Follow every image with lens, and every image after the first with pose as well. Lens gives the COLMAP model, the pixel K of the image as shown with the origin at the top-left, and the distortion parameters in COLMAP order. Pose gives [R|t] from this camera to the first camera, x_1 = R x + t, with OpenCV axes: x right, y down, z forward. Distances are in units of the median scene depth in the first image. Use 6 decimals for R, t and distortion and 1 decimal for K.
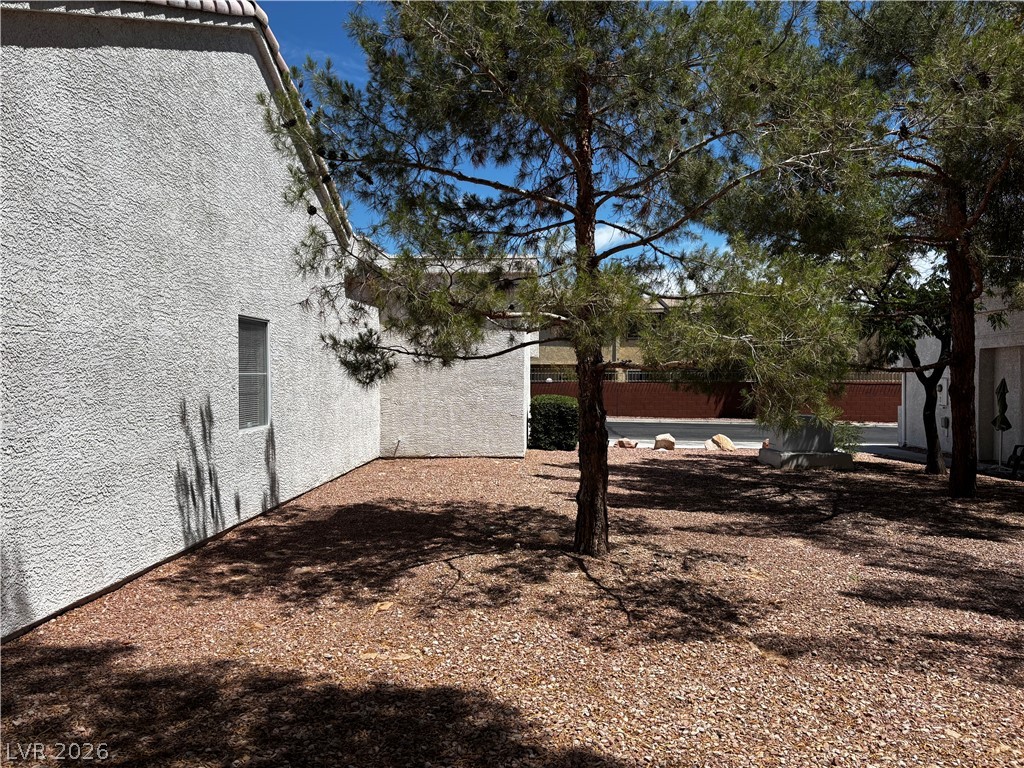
lens RADIAL K [[773.5, 0, 512.2], [0, 773.5, 390.1], [0, 0, 1]] dist [0.053592, -0.051301]
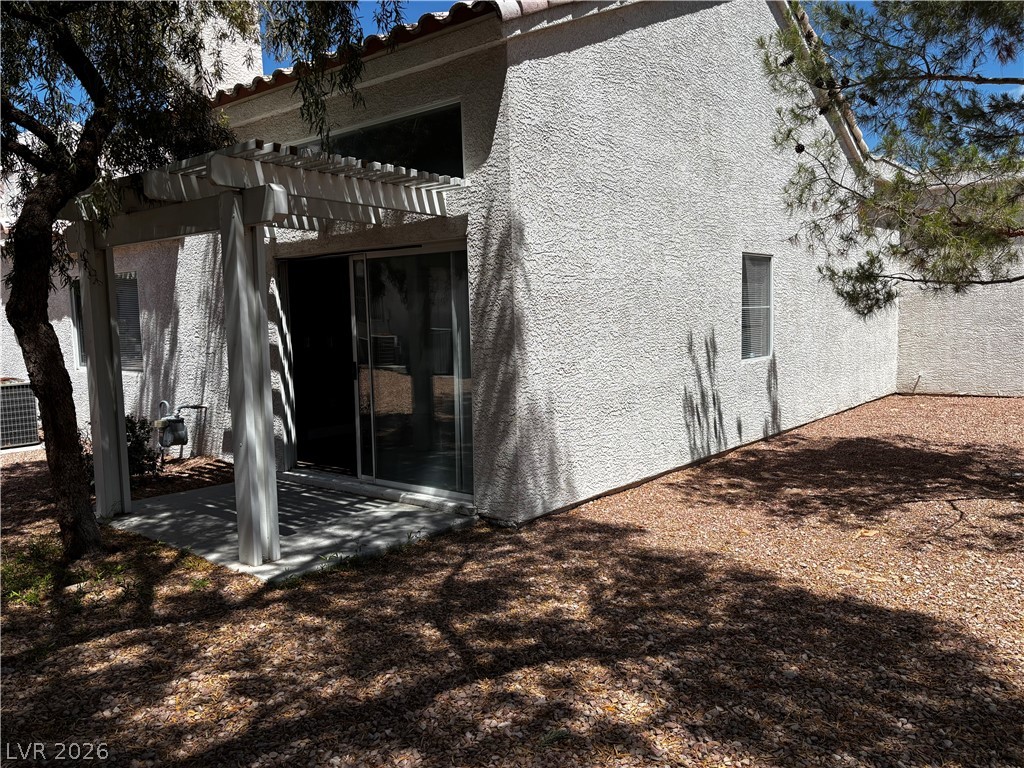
lens RADIAL K [[773.5, 0, 518.0], [0, 773.5, 390.4], [0, 0, 1]] dist [0.053592, -0.051301]
pose [[0.802105, 0.037290, -0.596018, 0.062612], [0.014223, 0.996573, 0.081491, 0.001068], [0.597014, -0.073841, 0.798825, -0.070603]]
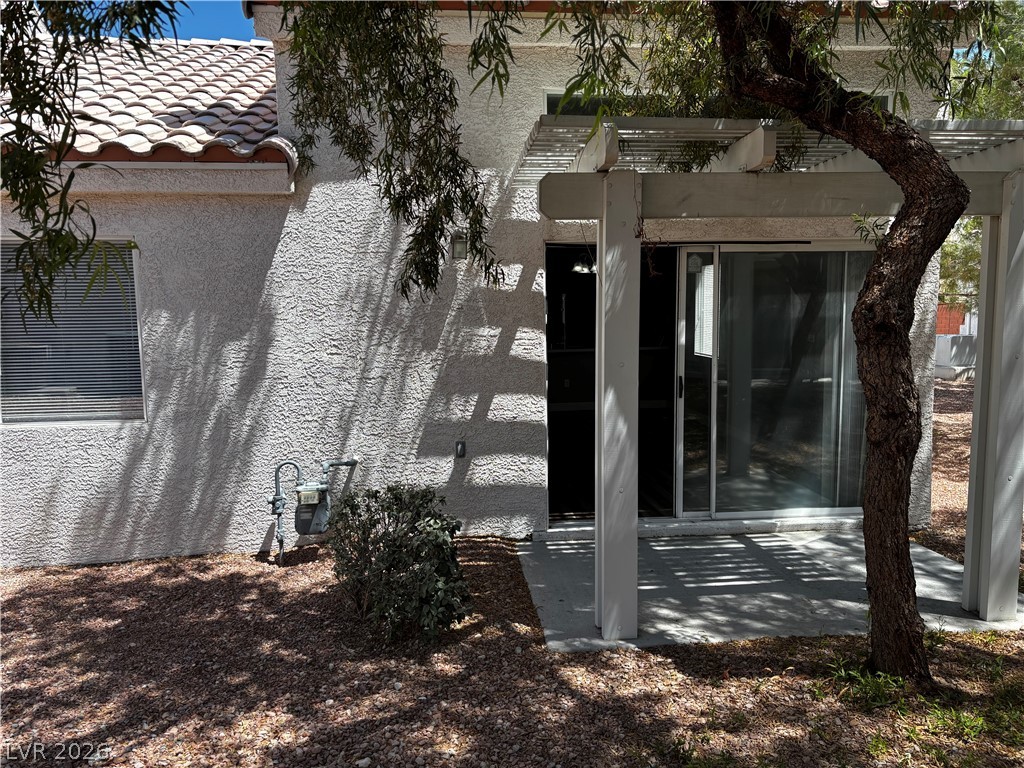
lens RADIAL K [[773.5, 0, 513.1], [0, 773.5, 389.5], [0, 0, 1]] dist [0.053592, -0.051301]
pose [[0.990014, -0.032270, 0.137228, -1.109441], [0.019124, 0.995192, 0.096053, -0.028511], [-0.139667, -0.092470, 0.985871, -0.193520]]
